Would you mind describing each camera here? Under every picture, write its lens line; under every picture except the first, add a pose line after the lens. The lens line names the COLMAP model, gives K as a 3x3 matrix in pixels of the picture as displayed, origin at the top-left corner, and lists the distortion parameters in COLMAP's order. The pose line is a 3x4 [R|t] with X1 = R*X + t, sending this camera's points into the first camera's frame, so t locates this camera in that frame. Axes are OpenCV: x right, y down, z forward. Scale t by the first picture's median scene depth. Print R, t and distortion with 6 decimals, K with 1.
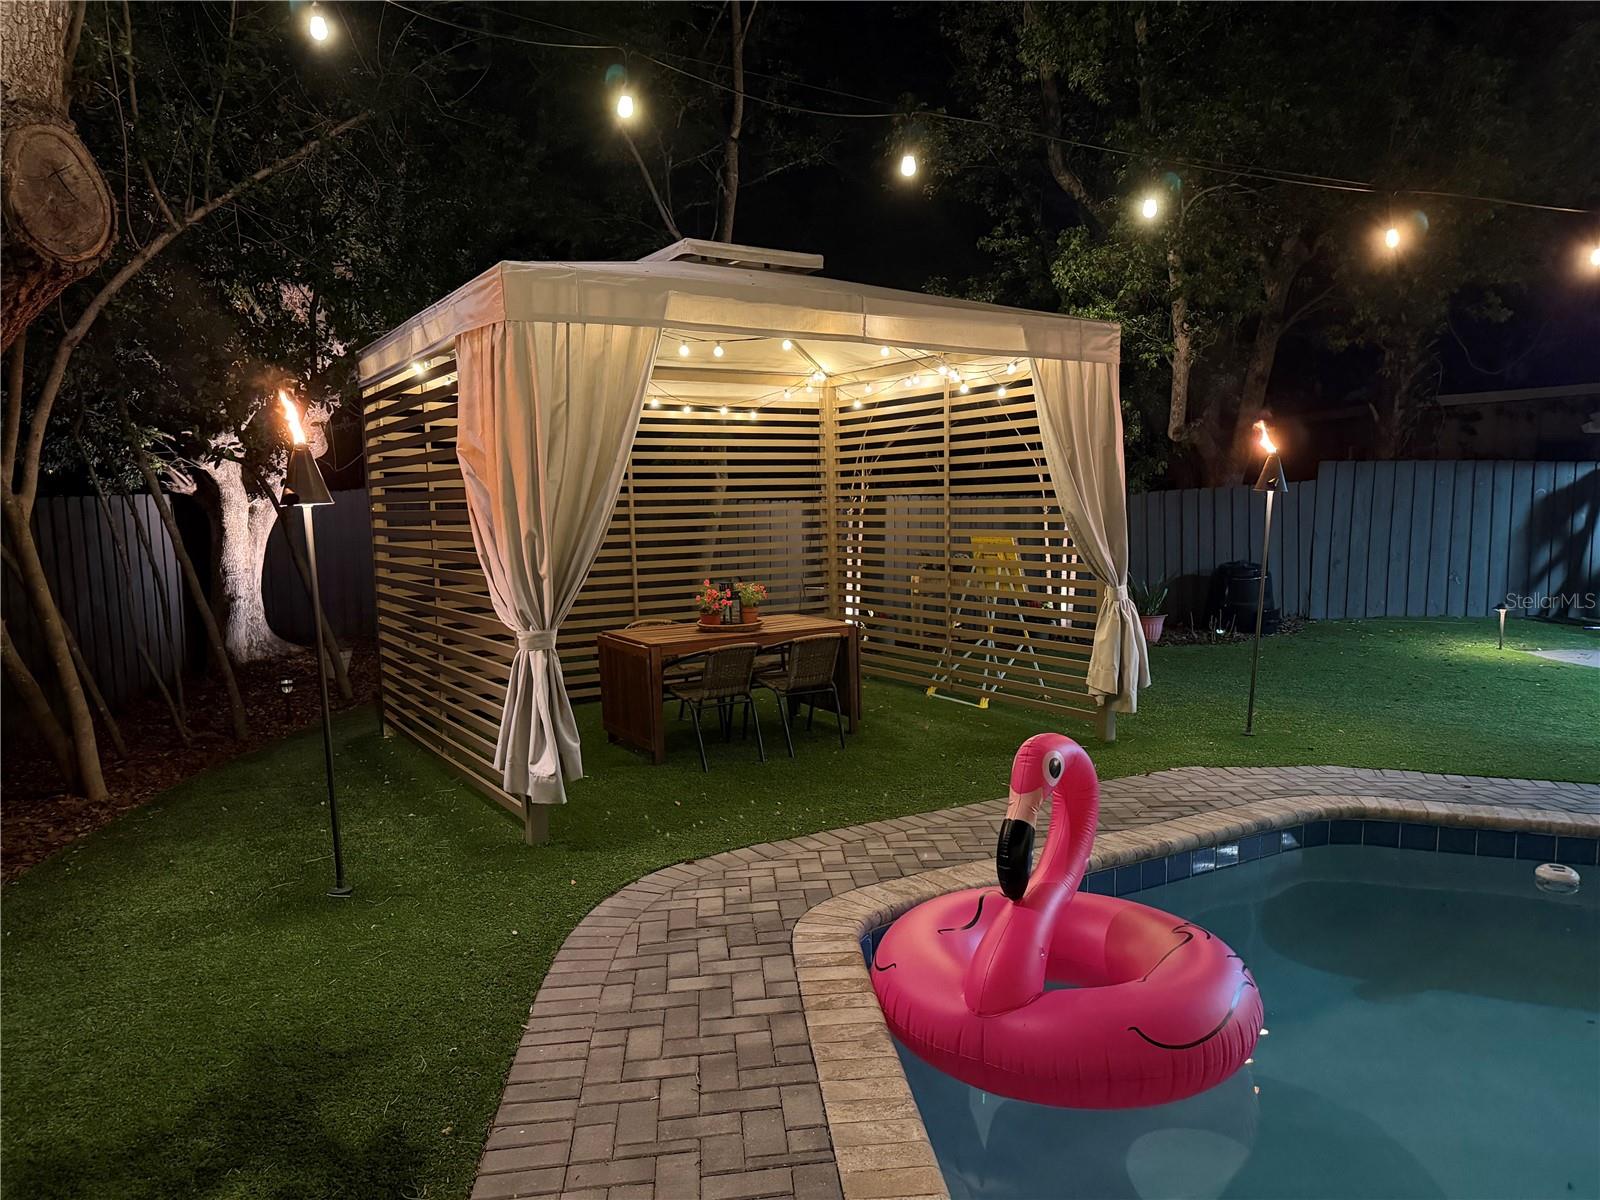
lens RADIAL K [[1113.8, 0, 802.2], [0, 1113.8, 600.1], [0, 0, 1]] dist [0.062416, -0.072390]
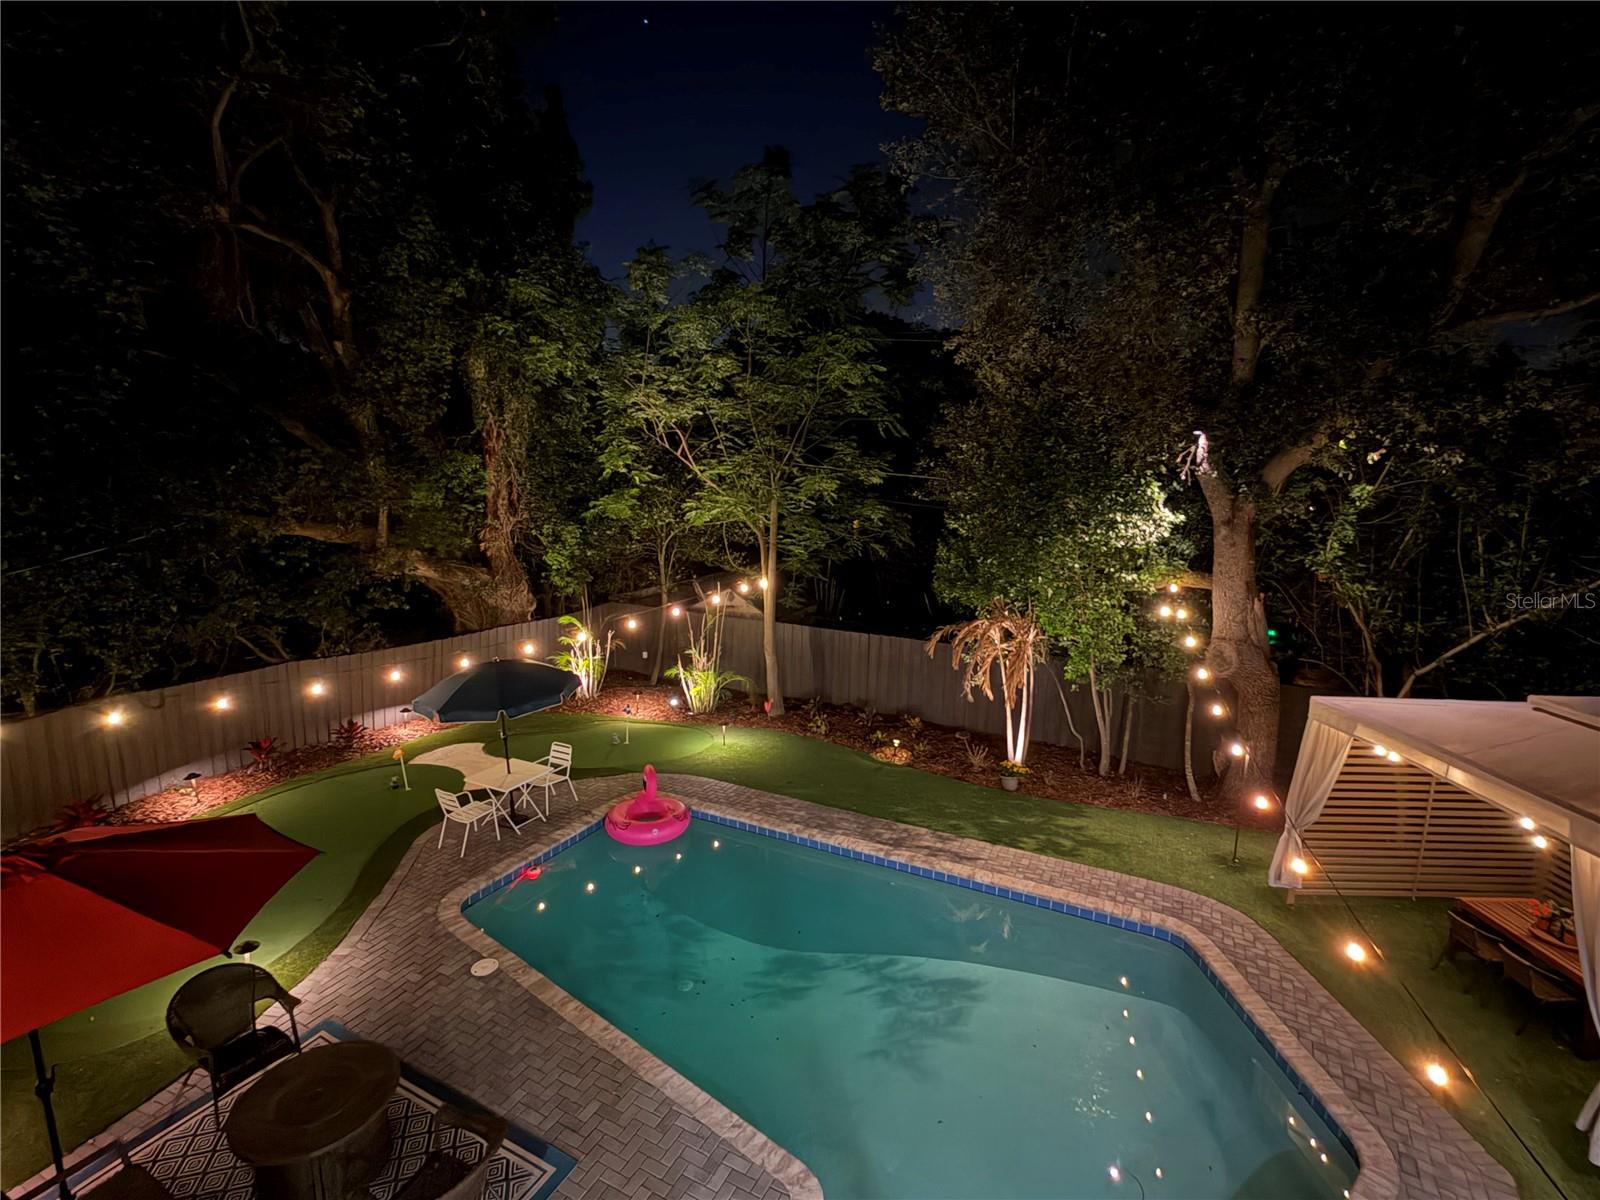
lens RADIAL K [[767.6, 0, 799.7], [0, 767.6, 603.9], [0, 0, 1]] dist [0.000552, 0.000119]
pose [[-0.507672, 0.156632, -0.847193, 1.704346], [-0.103357, 0.965161, 0.240378, -0.750428], [0.855328, 0.209597, -0.473796, 0.700548]]
